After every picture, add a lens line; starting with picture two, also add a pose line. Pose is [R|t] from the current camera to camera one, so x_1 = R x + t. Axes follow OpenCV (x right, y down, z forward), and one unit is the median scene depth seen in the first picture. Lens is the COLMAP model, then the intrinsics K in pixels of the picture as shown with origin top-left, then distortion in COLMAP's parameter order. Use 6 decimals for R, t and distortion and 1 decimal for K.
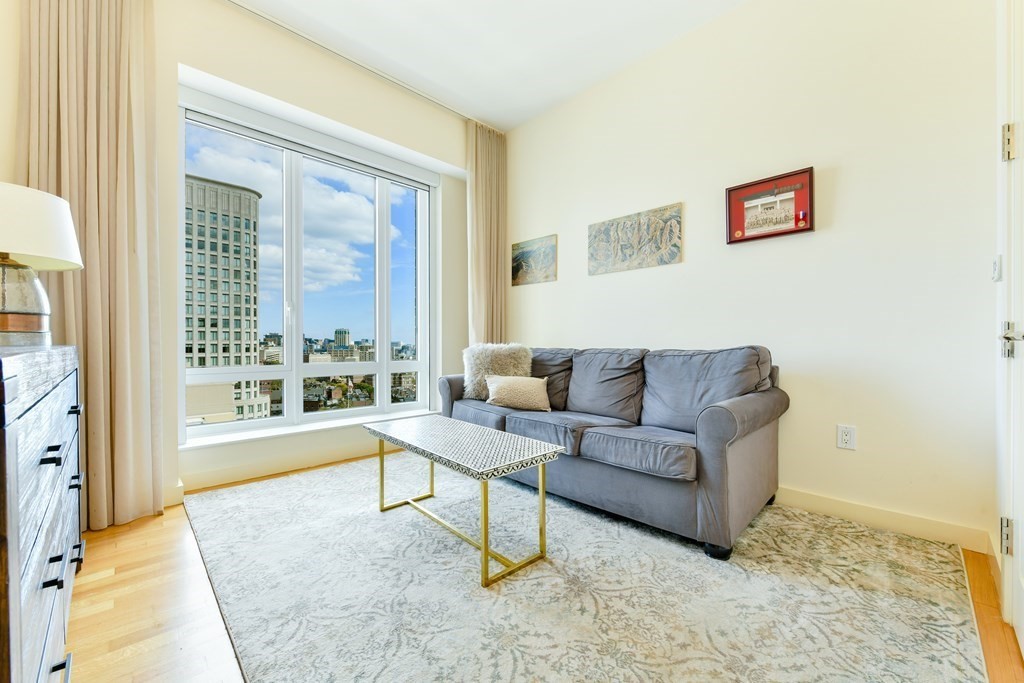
lens RADIAL K [[407.5, 0, 512.0], [0, 407.5, 341.5], [0, 0, 1]] dist [-0.001213, -0.000156]
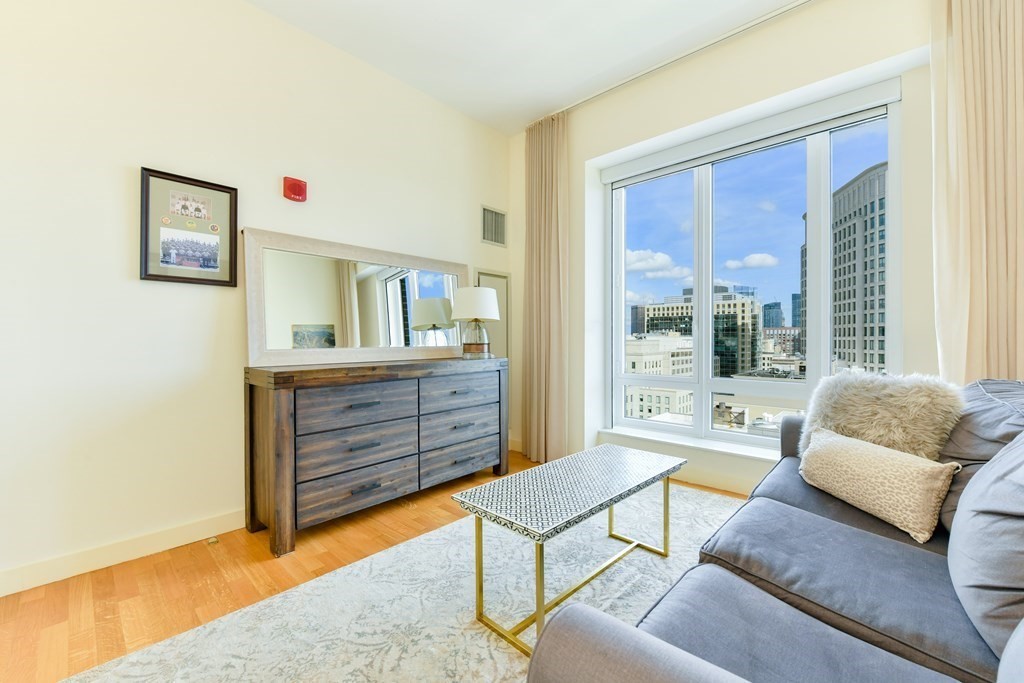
lens RADIAL K [[407.5, 0, 512.0], [0, 407.5, 341.5], [0, 0, 1]] dist [-0.001213, -0.000156]
pose [[0.051038, 0.001145, -0.998696, 0.929199], [0.010143, 0.999947, 0.001665, -0.080774], [0.998645, -0.010215, 0.051024, 1.026960]]
